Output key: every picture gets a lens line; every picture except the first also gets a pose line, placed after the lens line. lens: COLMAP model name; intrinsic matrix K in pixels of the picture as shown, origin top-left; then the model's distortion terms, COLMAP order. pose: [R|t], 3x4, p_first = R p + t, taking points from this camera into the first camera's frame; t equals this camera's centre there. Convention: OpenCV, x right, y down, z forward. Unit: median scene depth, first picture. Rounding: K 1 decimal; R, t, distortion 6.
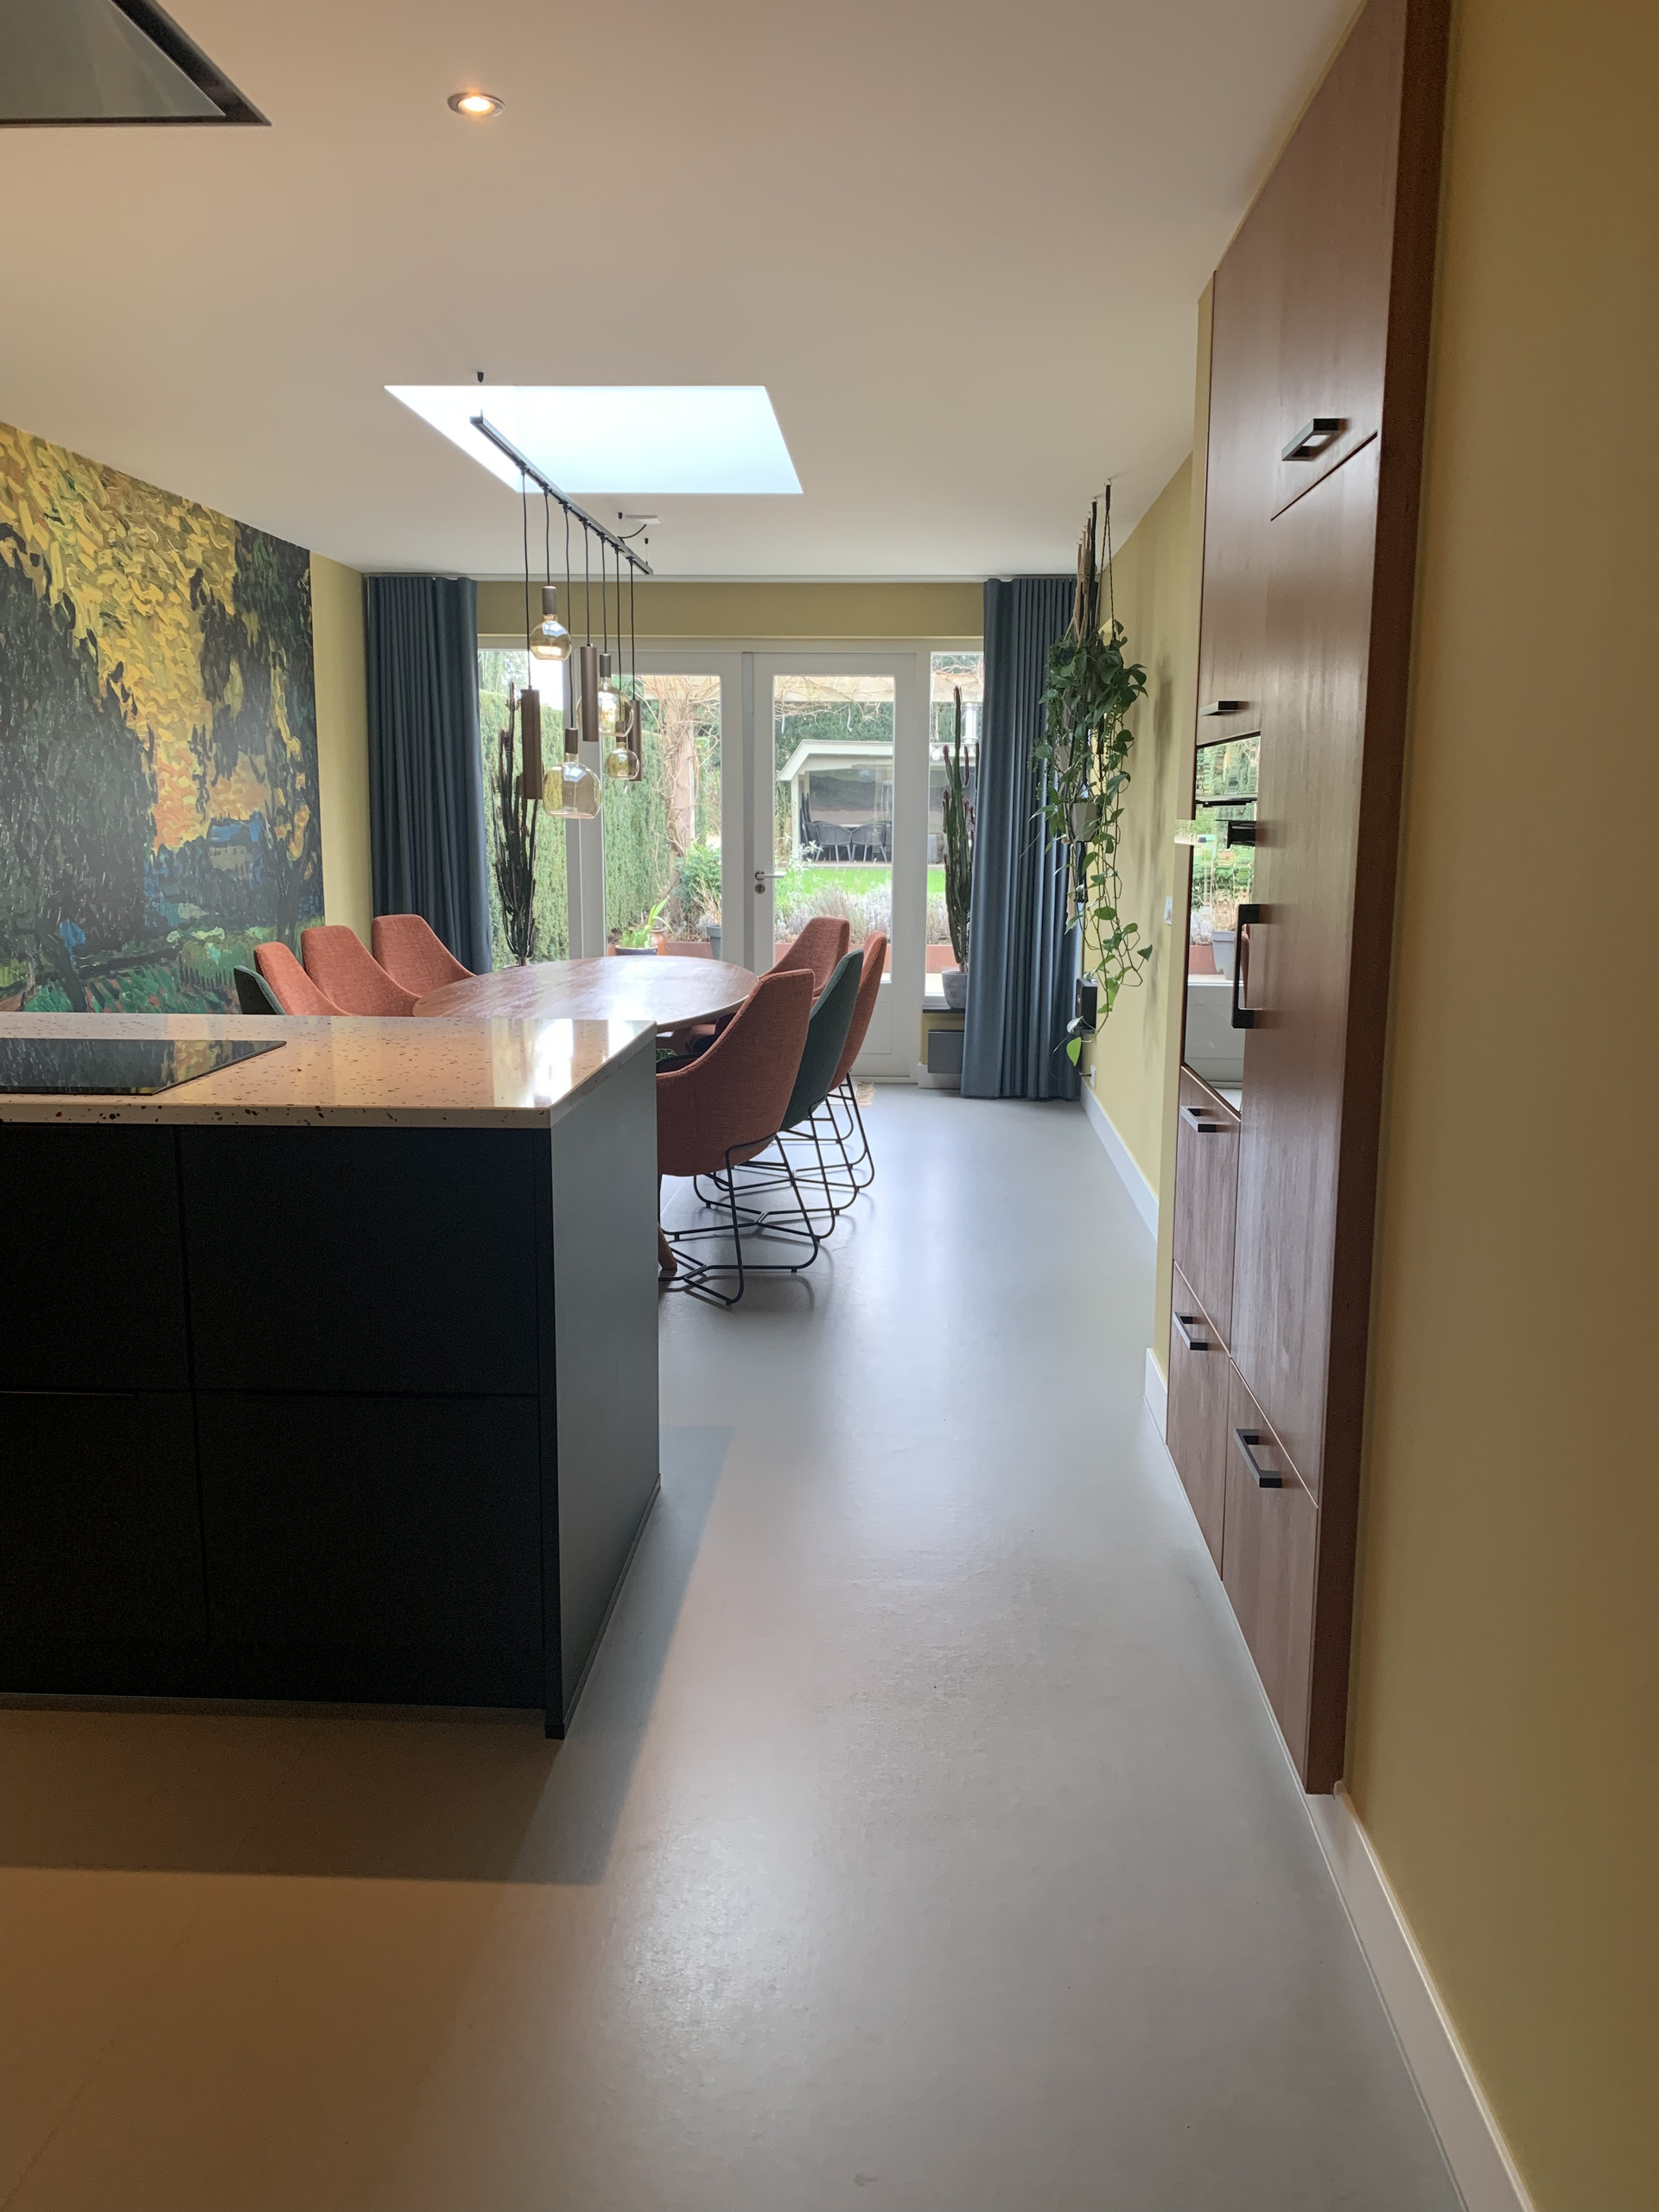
lens RADIAL K [[1691.4, 0, 862.2], [0, 1691.4, 1089.4], [0, 0, 1]] dist [0.037782, -0.054245]
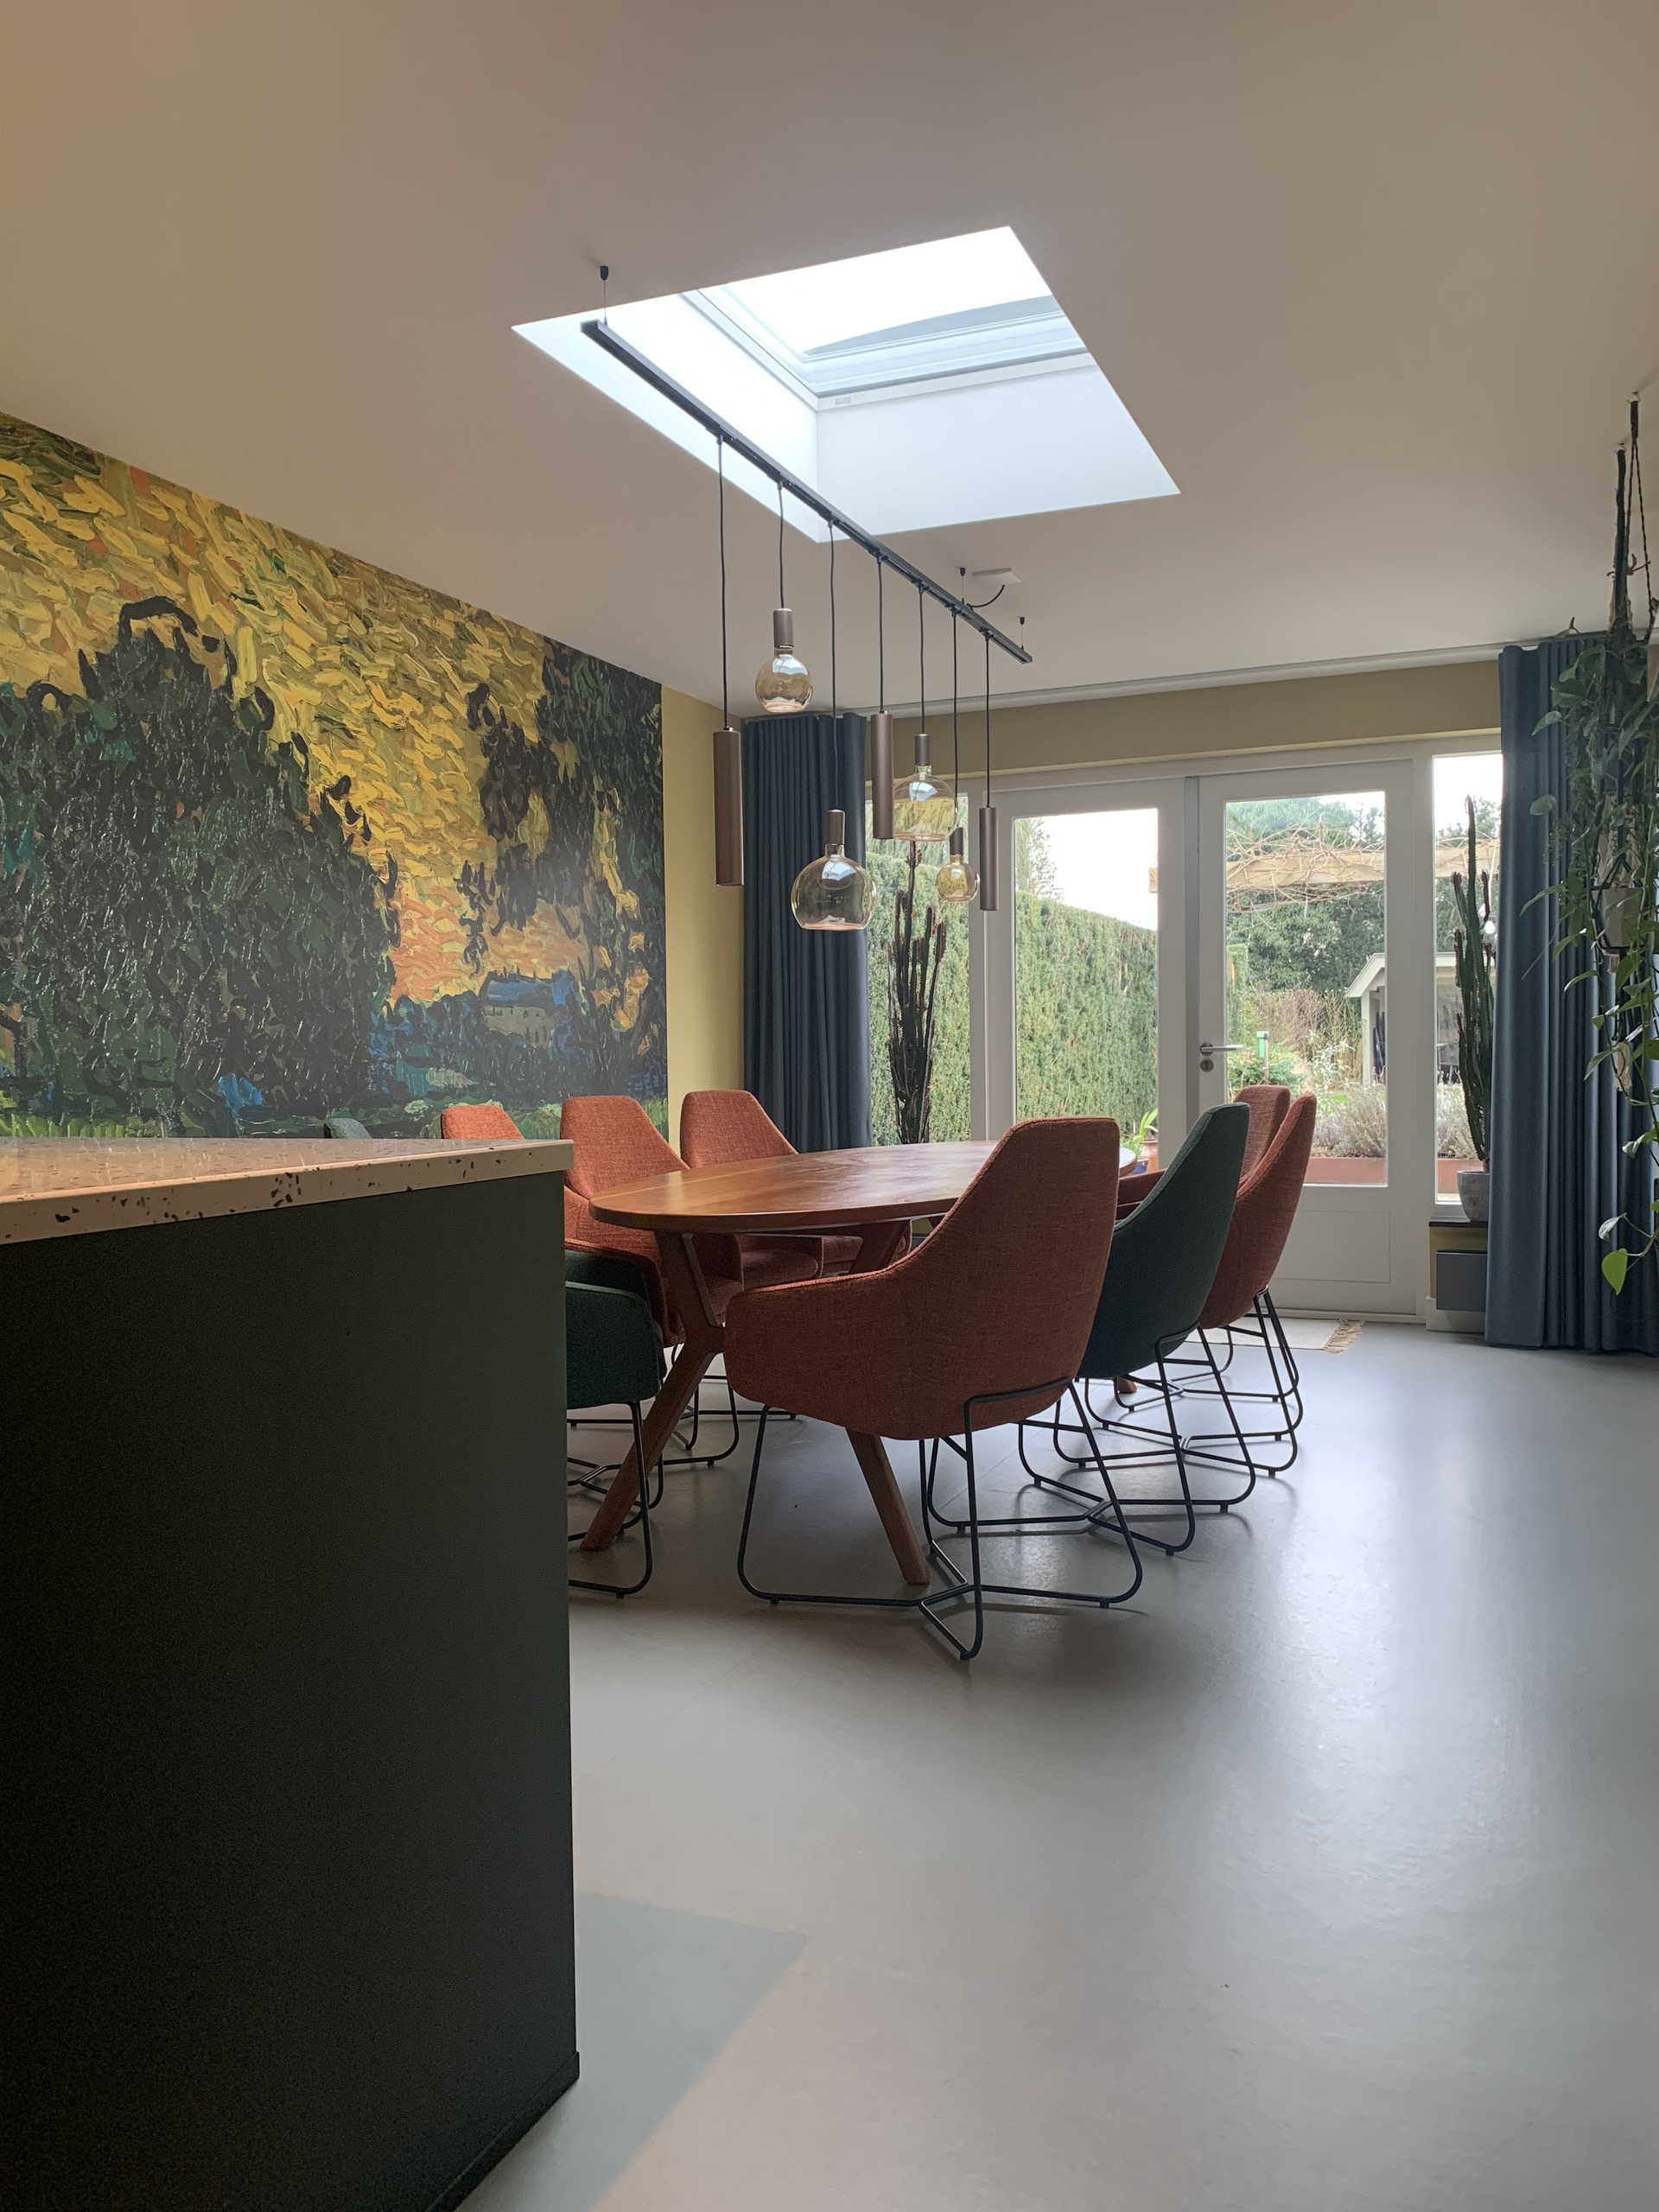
lens RADIAL K [[1691.4, 0, 854.1], [0, 1691.4, 1084.0], [0, 0, 1]] dist [0.037782, -0.054245]
pose [[0.938929, -0.015942, -0.343740, 0.081292], [-0.034537, 0.989516, -0.140230, 0.007628], [0.342372, 0.143538, 0.928536, 0.315092]]
